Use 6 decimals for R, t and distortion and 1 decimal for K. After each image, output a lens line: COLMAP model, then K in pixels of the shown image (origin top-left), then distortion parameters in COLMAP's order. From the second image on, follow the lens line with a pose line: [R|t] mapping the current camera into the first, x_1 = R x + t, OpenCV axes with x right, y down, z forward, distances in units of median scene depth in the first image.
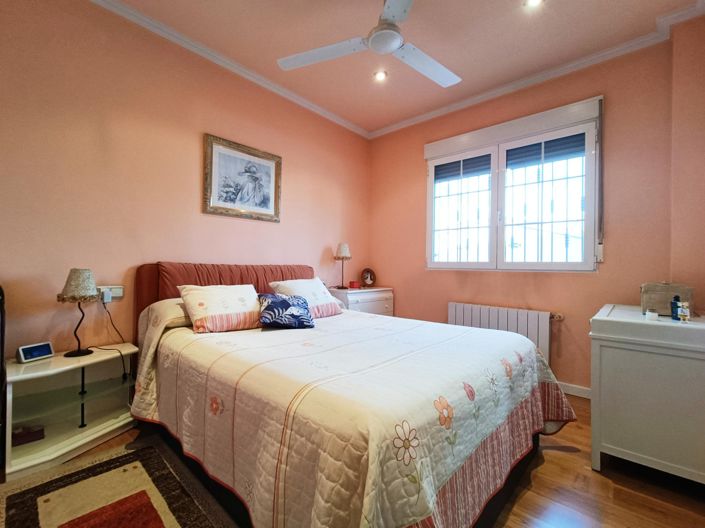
lens RADIAL K [[316.2, 0, 353.6], [0, 316.2, 265.7], [0, 0, 1]] dist [0.004394, 0.000402]
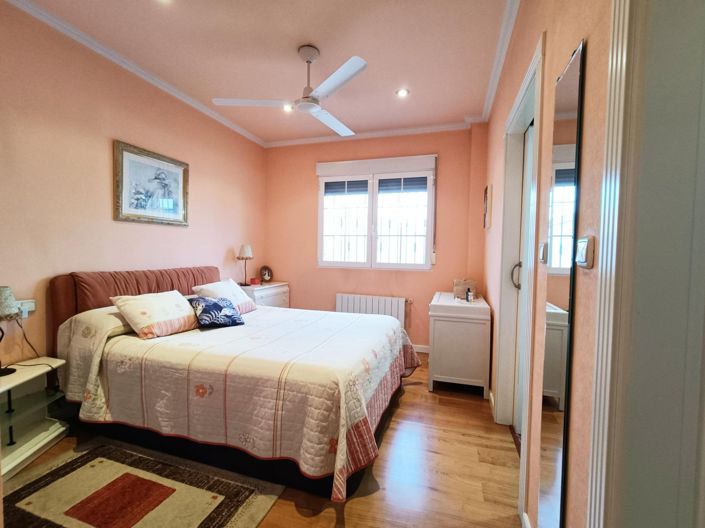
lens RADIAL K [[316.2, 0, 354.2], [0, 316.2, 266.4], [0, 0, 1]] dist [0.004394, 0.000402]
pose [[0.910898, -0.016347, 0.412309, -0.242910], [-0.006210, 0.998559, 0.053309, -0.095897], [-0.412586, -0.051120, 0.909483, -0.277742]]
